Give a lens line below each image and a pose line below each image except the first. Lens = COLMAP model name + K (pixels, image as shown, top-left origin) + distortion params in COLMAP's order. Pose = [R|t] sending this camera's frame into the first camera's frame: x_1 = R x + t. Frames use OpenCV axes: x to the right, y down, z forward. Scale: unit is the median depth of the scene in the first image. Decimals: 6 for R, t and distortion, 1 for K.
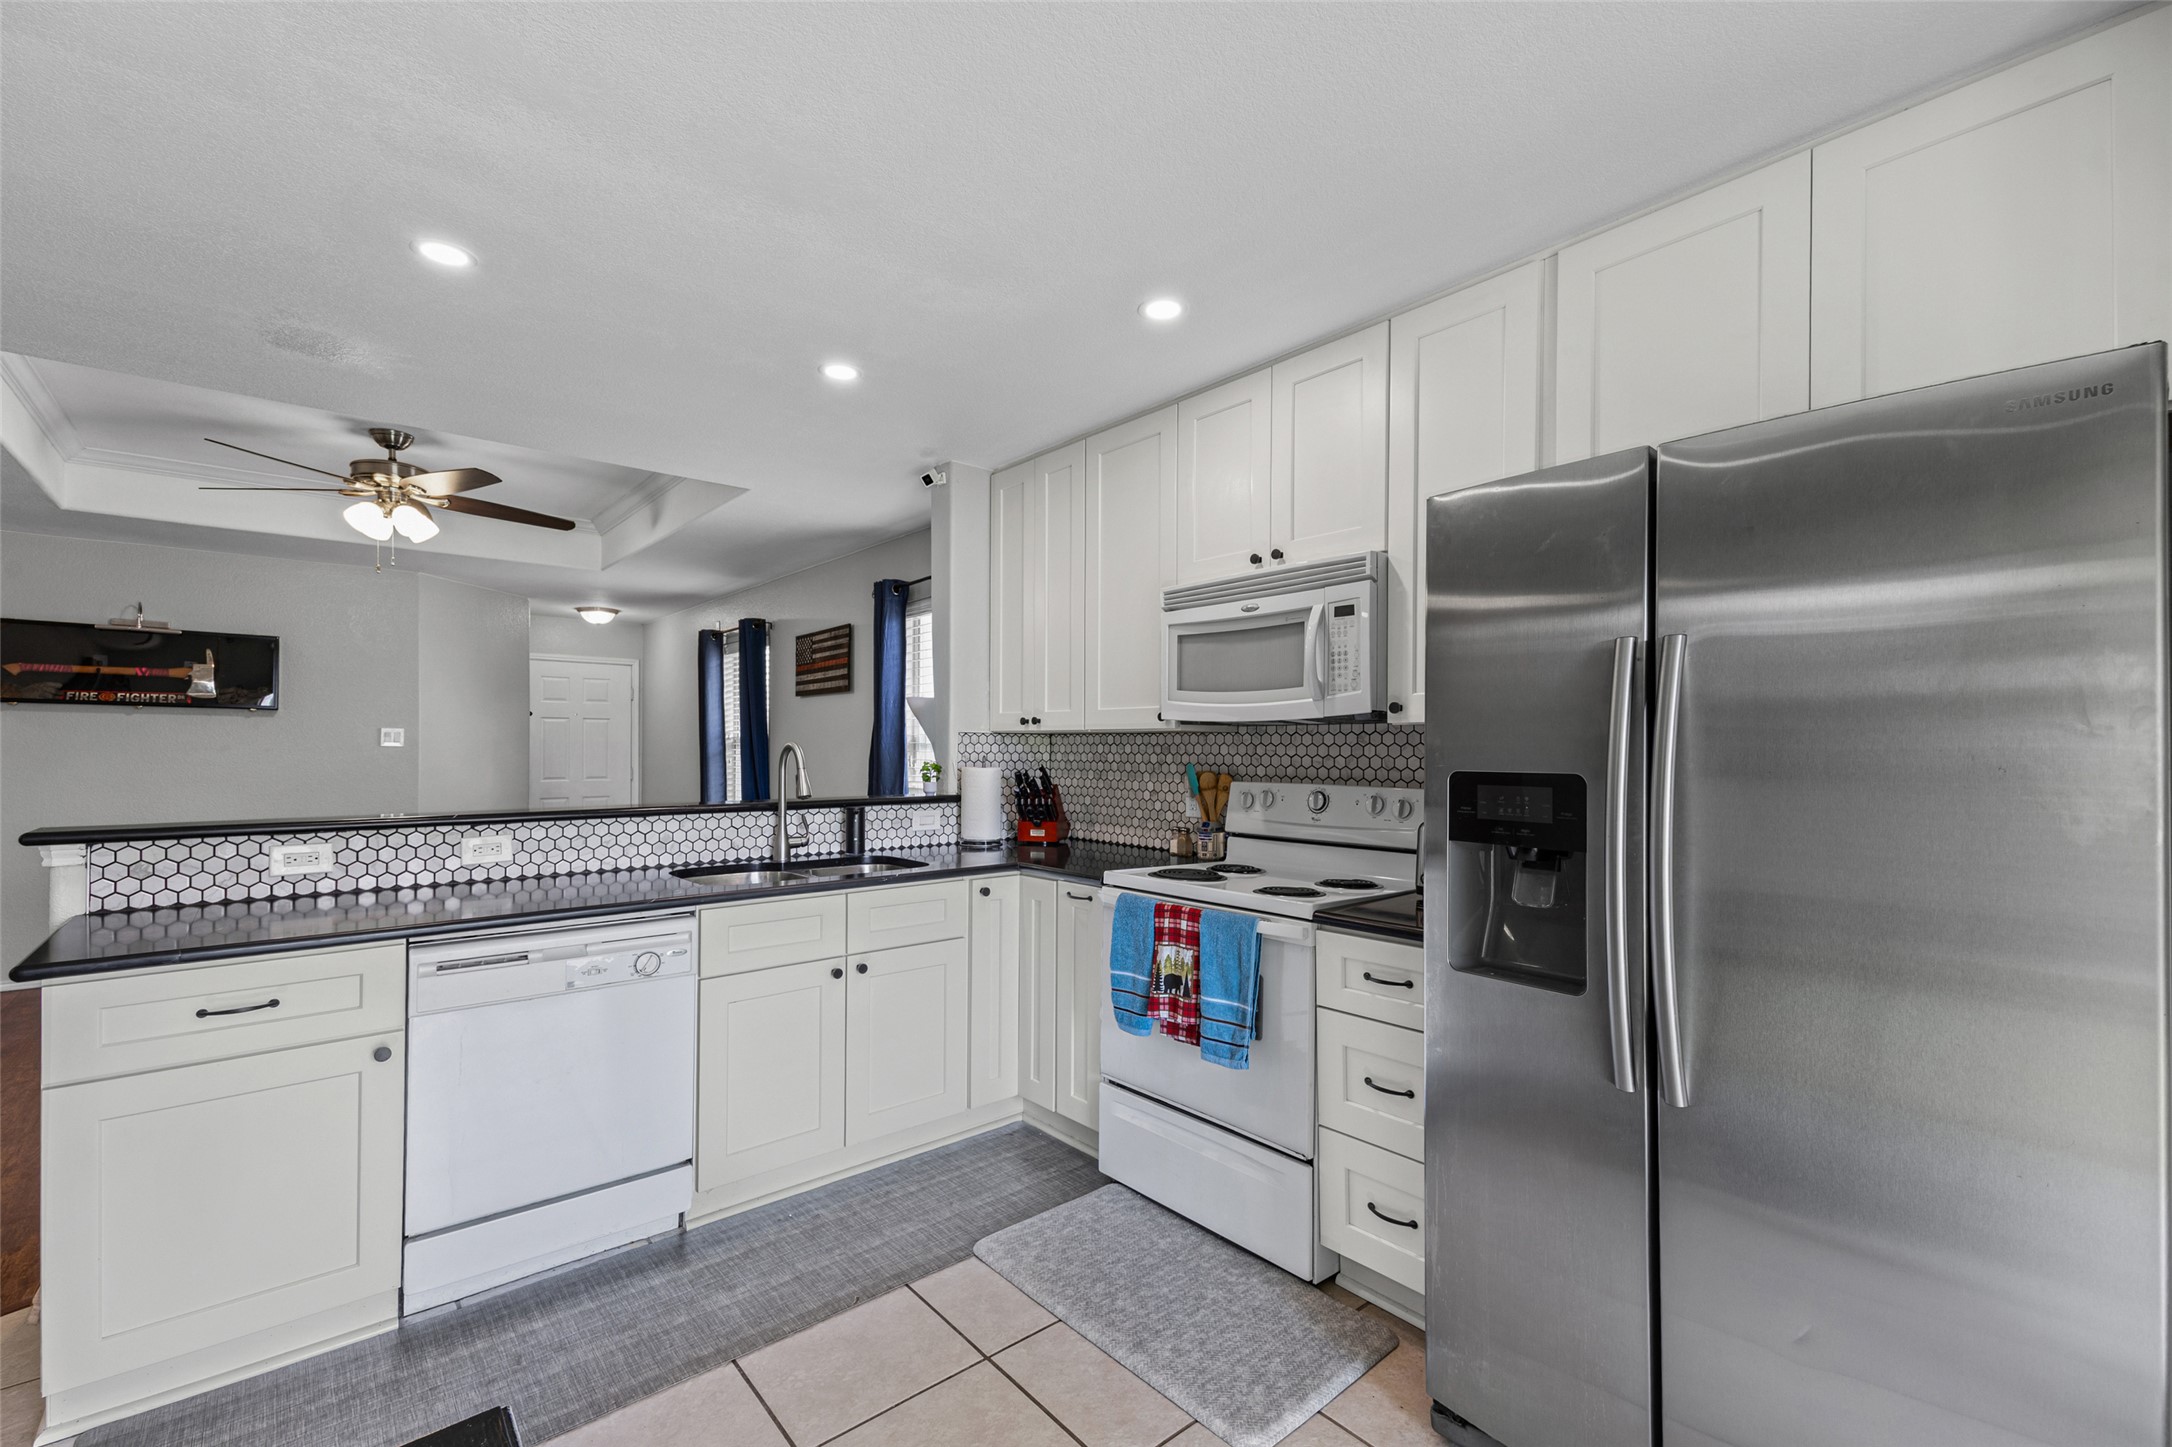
lens RADIAL K [[906.5, 0, 1094.8], [0, 906.5, 736.6], [0, 0, 1]] dist [0.002978, -0.000111]
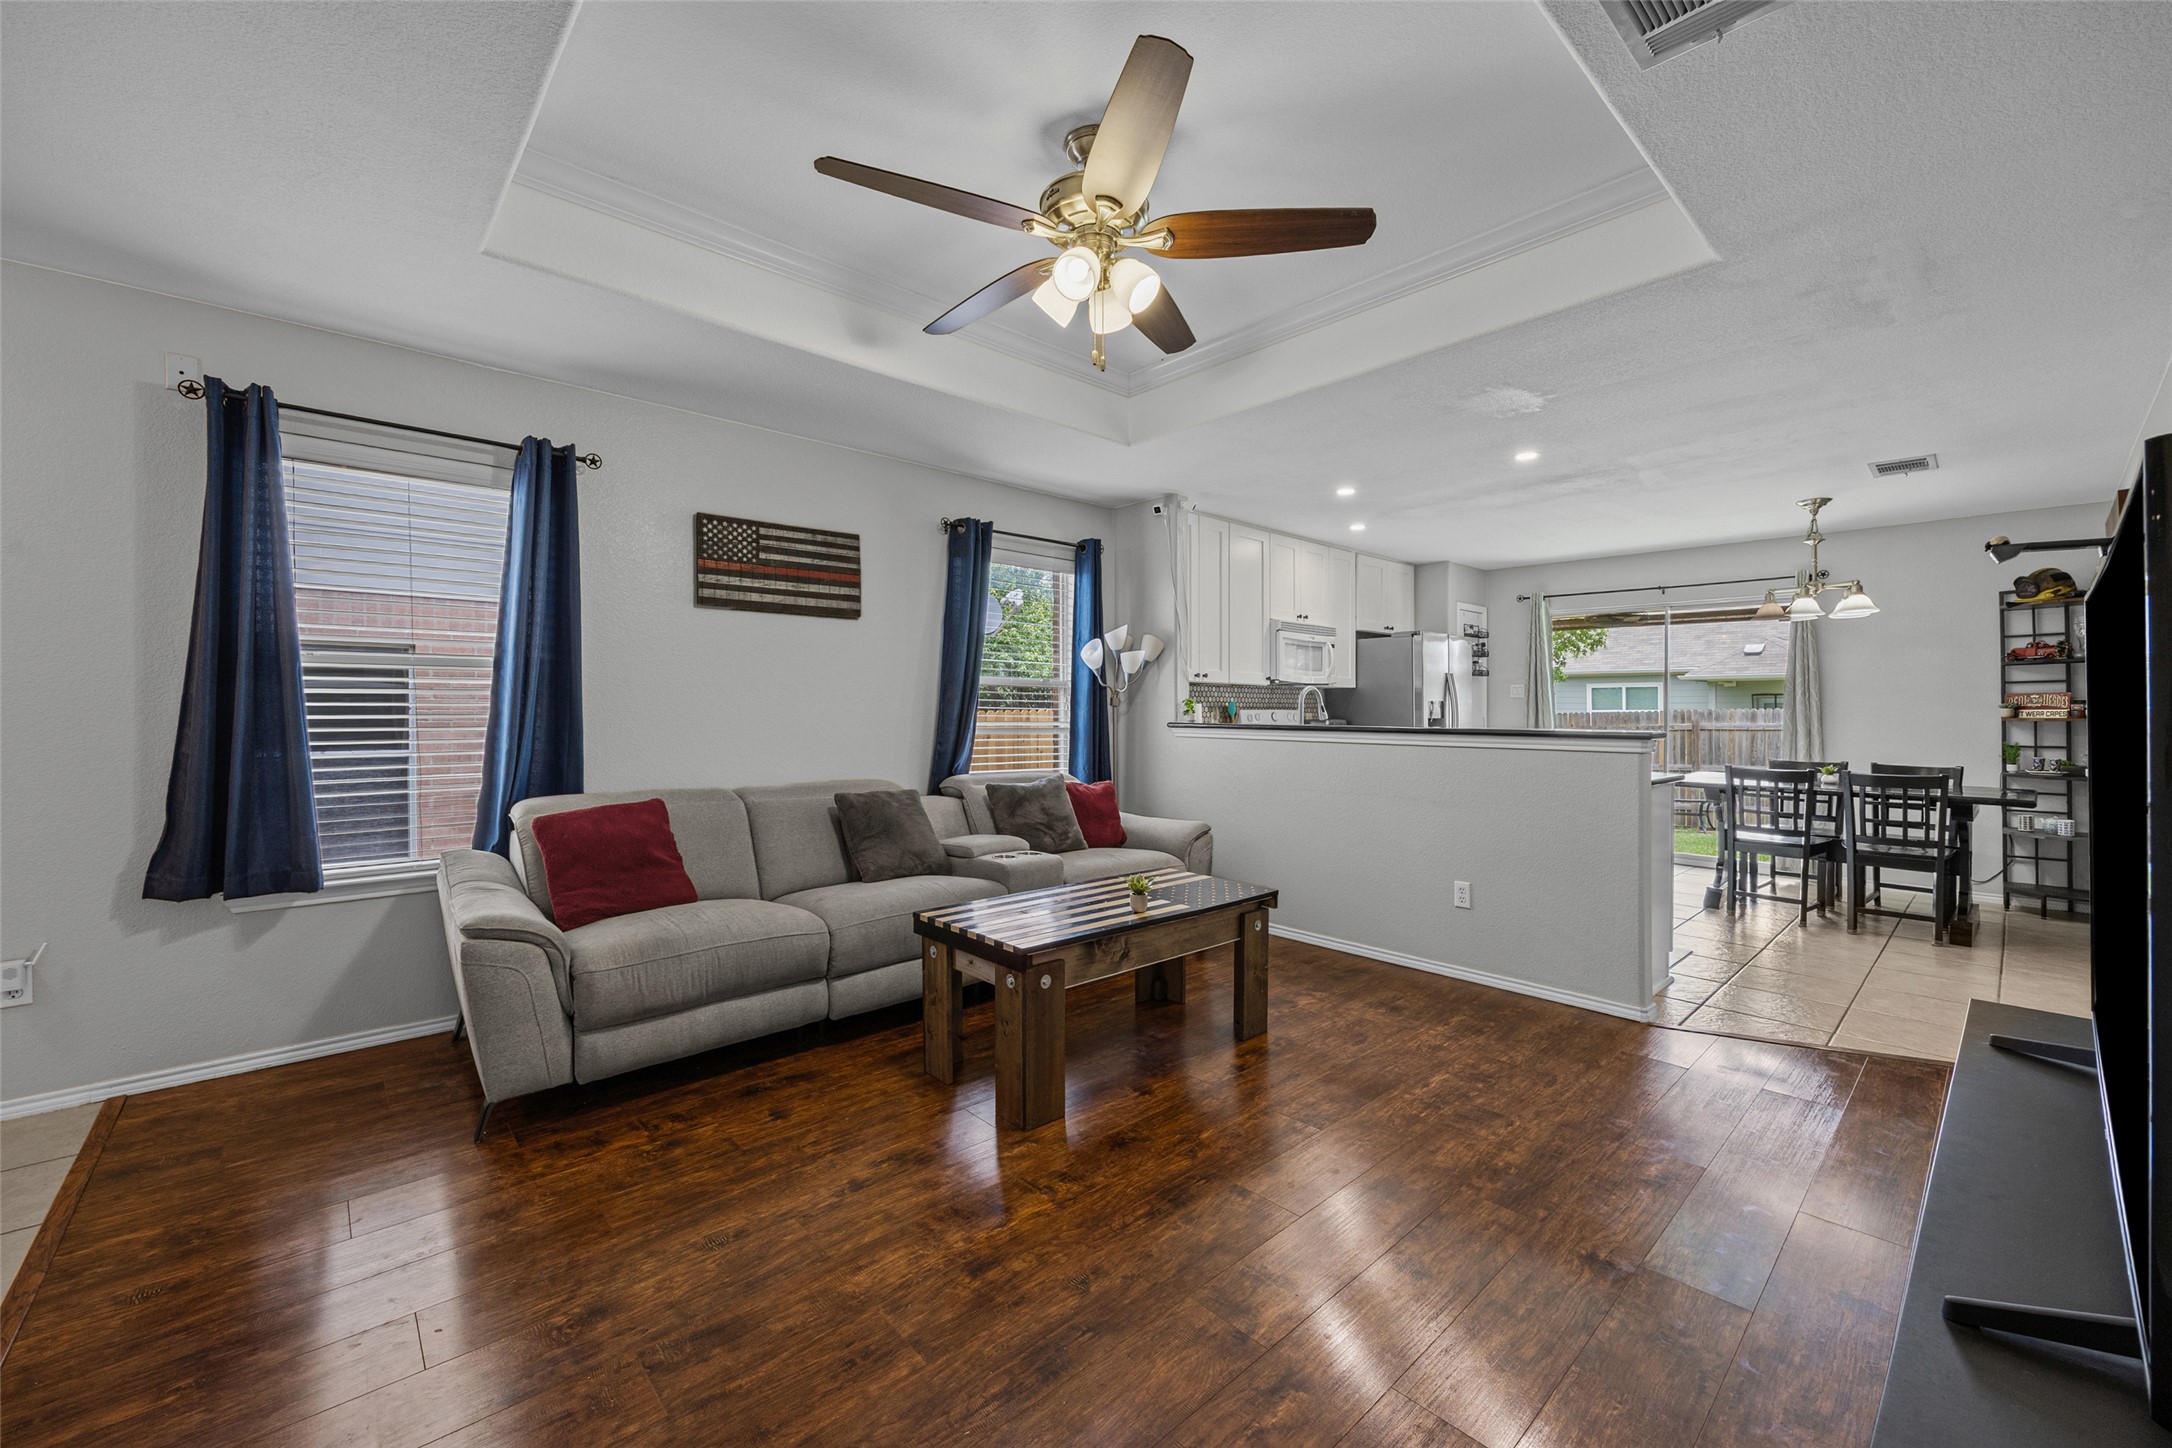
lens RADIAL K [[861.7, 0, 1084.3], [0, 861.7, 706.6], [0, 0, 1]] dist [-0.004324, 0.000018]
pose [[-0.014100, 0.000034, 0.999901, -1.646033], [-0.018082, 0.999836, -0.000289, 0.043406], [-0.999737, -0.018084, -0.014097, 1.250012]]
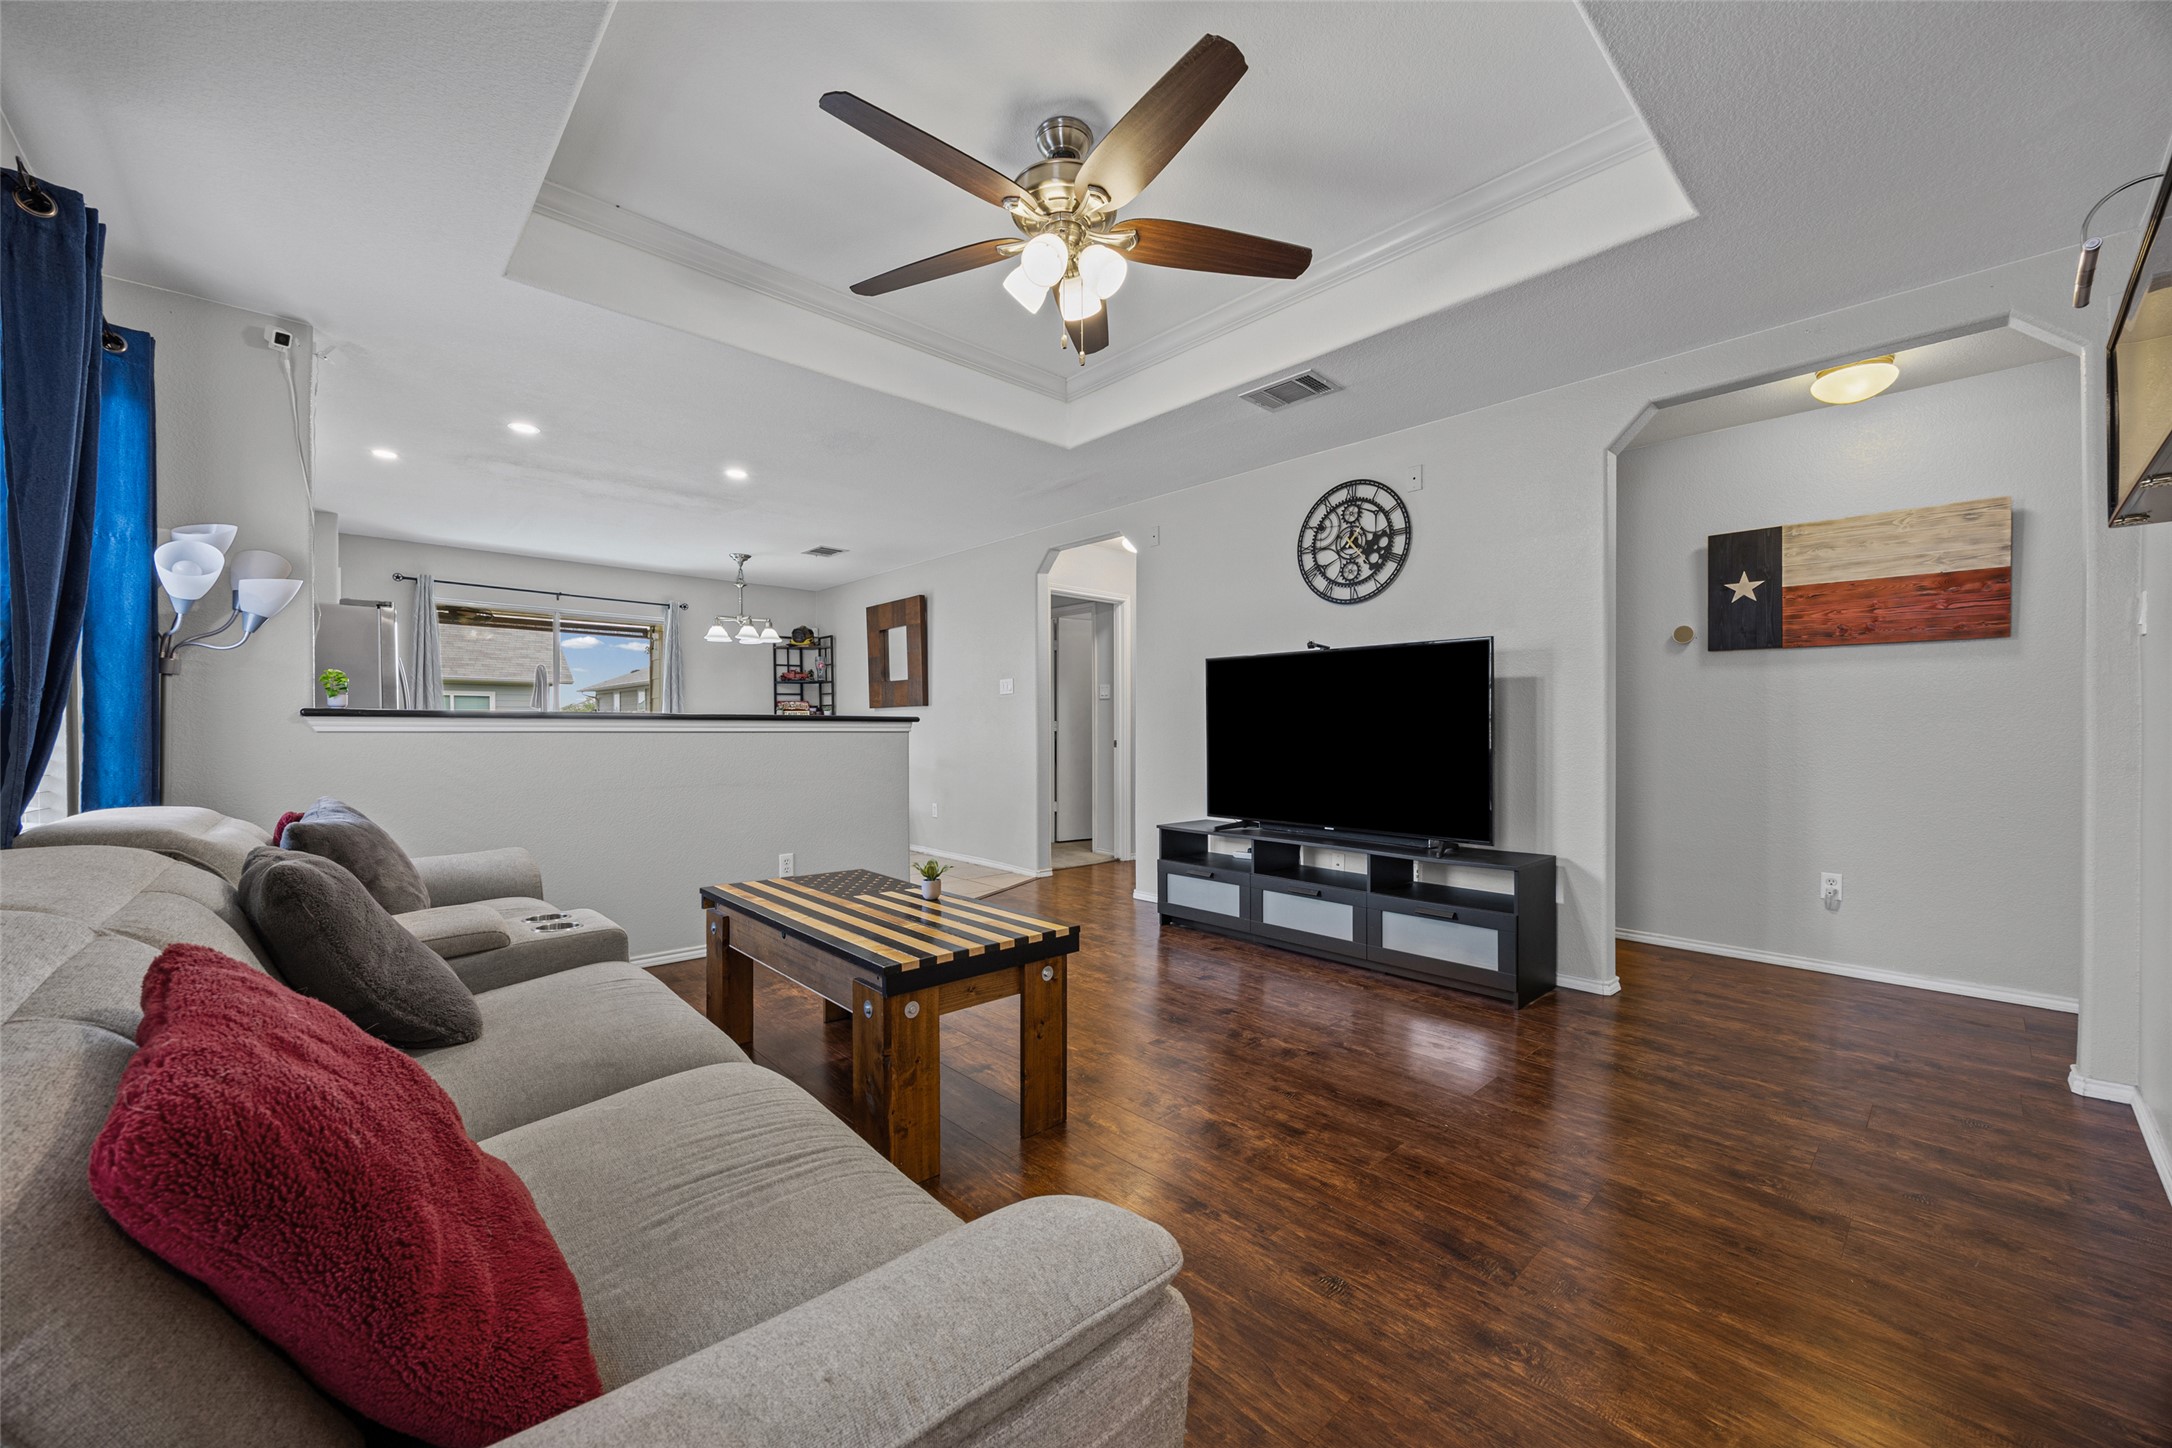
lens RADIAL K [[825.0, 0, 1084.5], [0, 825.0, 725.2], [0, 0, 1]] dist [-0.001367, -0.000056]
pose [[-0.999662, -0.005633, -0.025387, -0.946222], [-0.005184, 0.999829, -0.017752, 0.094213], [0.025483, -0.017614, -0.999520, 1.920191]]
